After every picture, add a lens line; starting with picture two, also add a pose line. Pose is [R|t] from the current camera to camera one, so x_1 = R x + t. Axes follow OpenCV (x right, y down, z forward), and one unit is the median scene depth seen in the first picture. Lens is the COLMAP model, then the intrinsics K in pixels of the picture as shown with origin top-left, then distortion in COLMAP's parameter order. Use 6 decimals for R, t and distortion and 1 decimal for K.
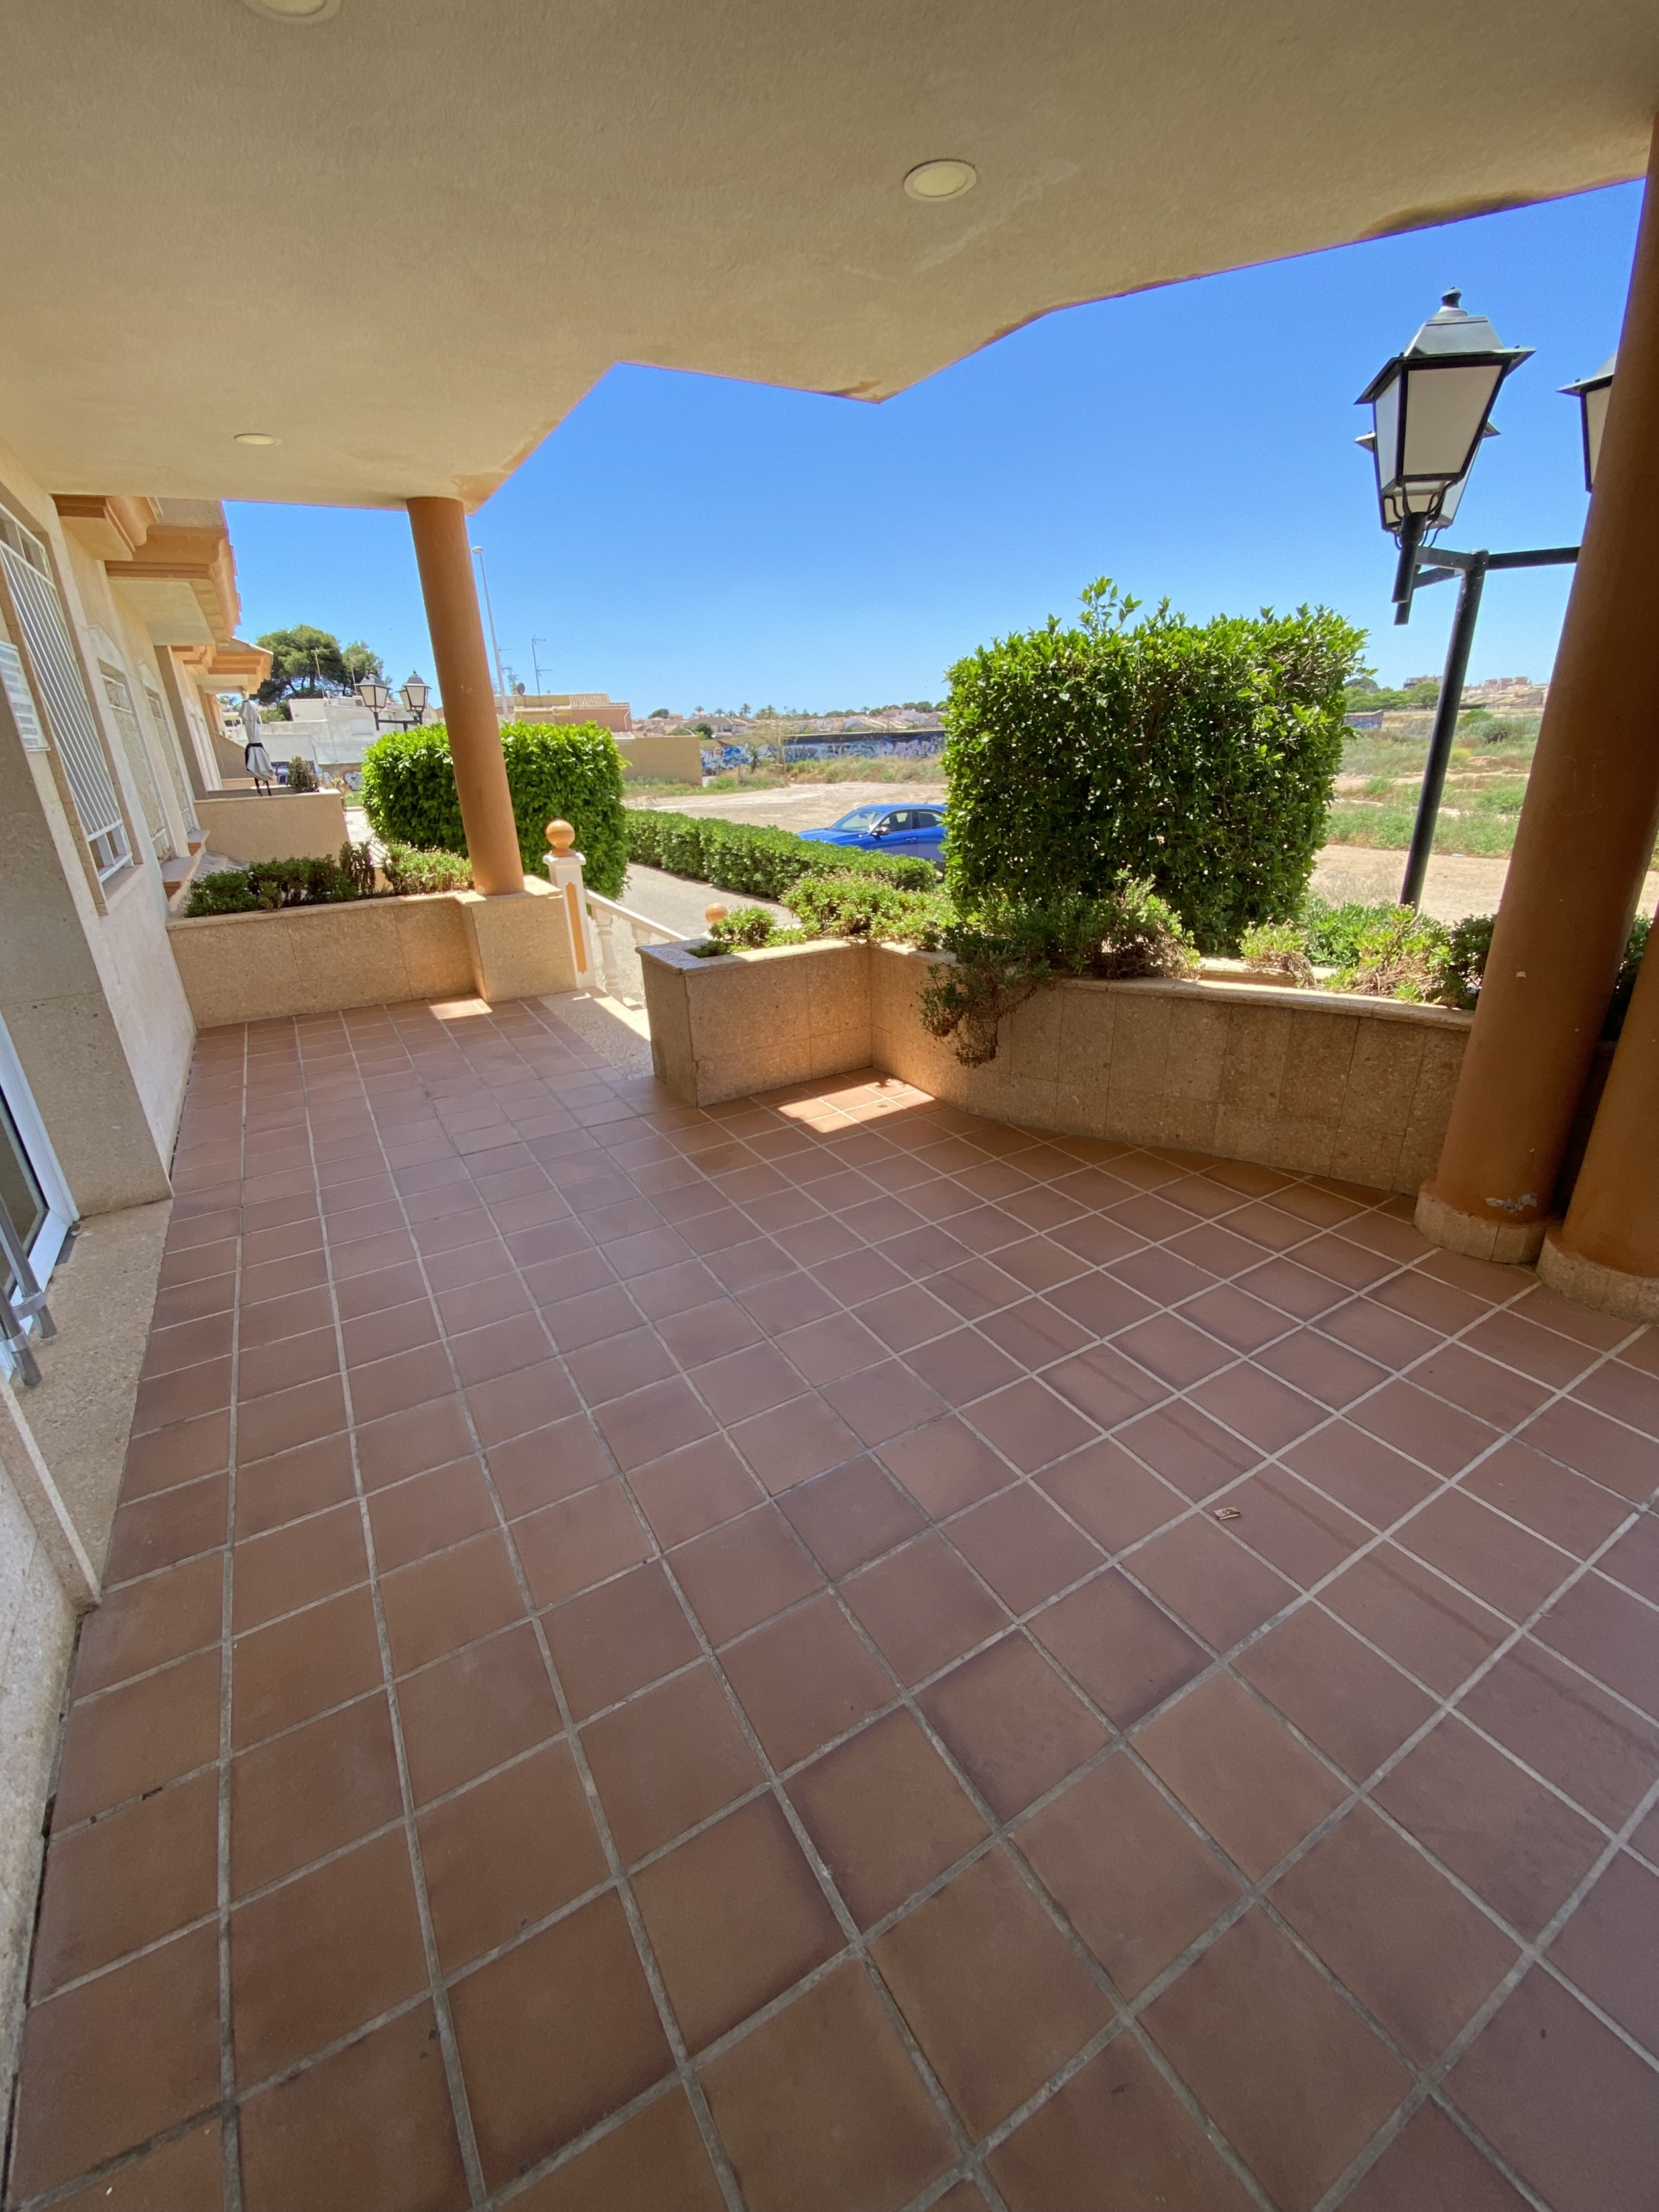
lens RADIAL K [[901.1, 0, 820.8], [0, 901.1, 1099.4], [0, 0, 1]] dist [0.015731, -0.016940]
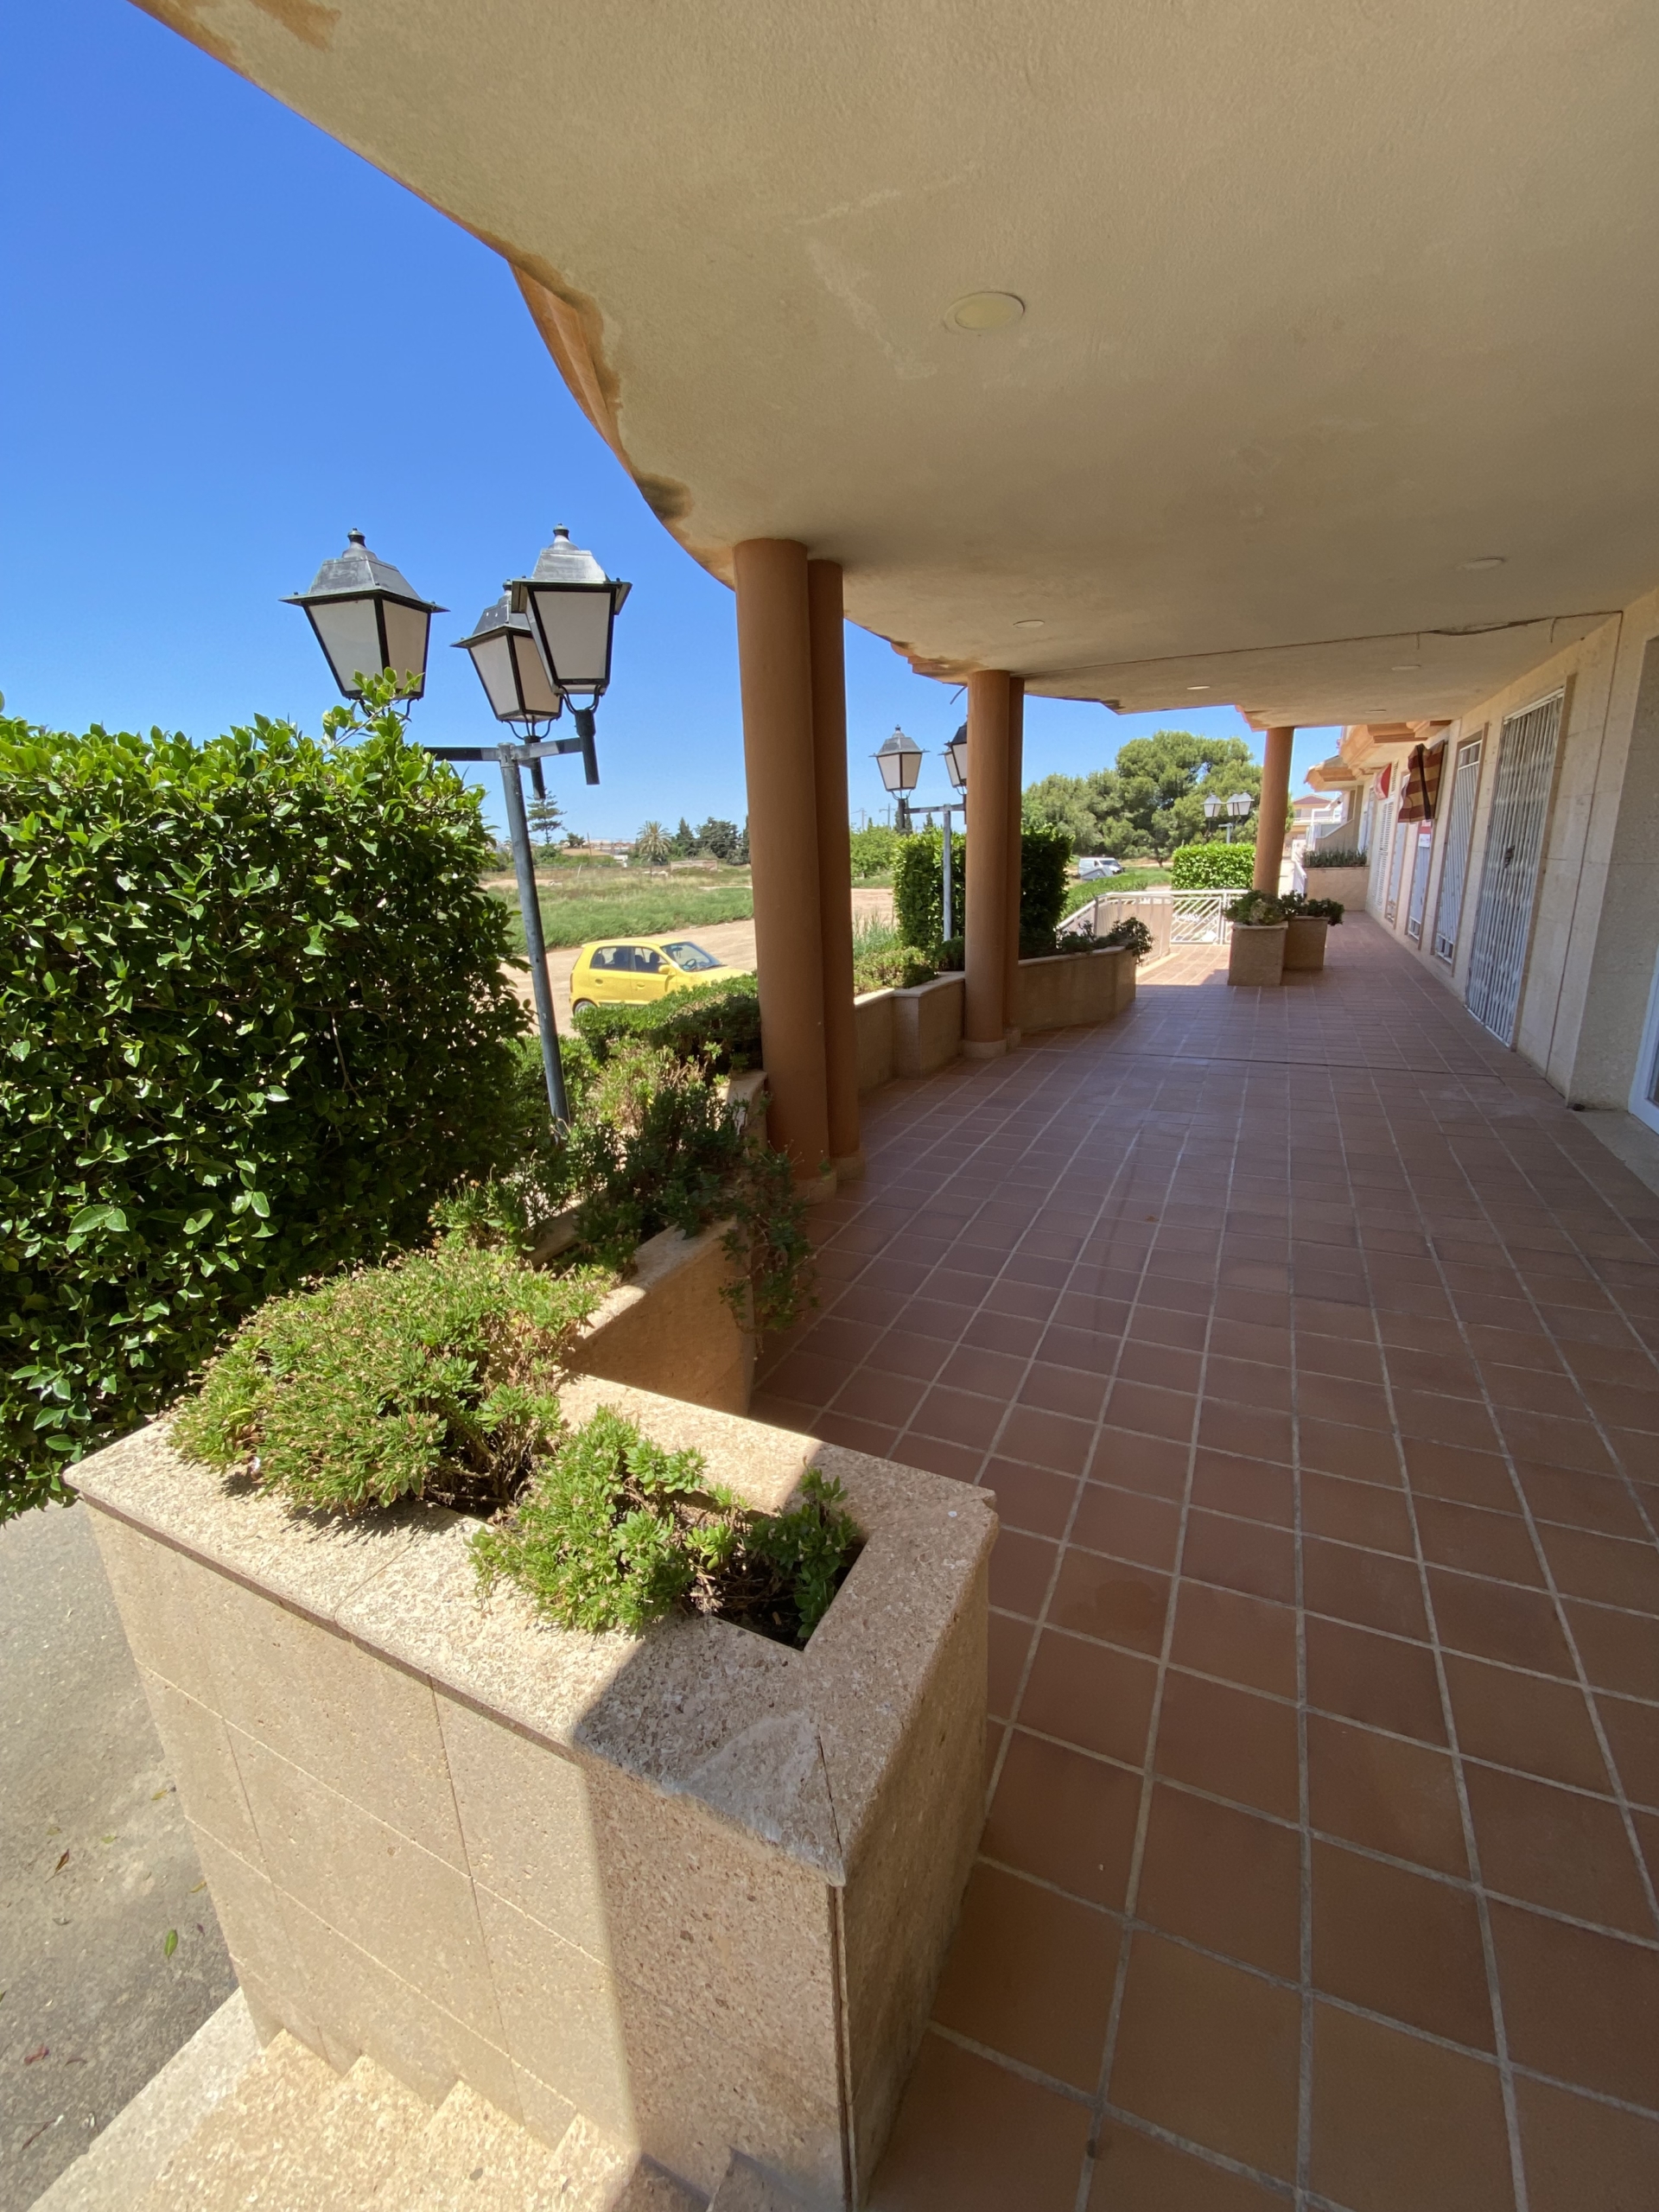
lens RADIAL K [[901.1, 0, 820.8], [0, 901.1, 1099.4], [0, 0, 1]] dist [0.015731, -0.016940]
pose [[-0.554227, -0.170772, 0.814659, -0.536838], [0.370442, 0.825852, 0.425137, -0.644788], [-0.745389, 0.537407, -0.394448, 1.547907]]
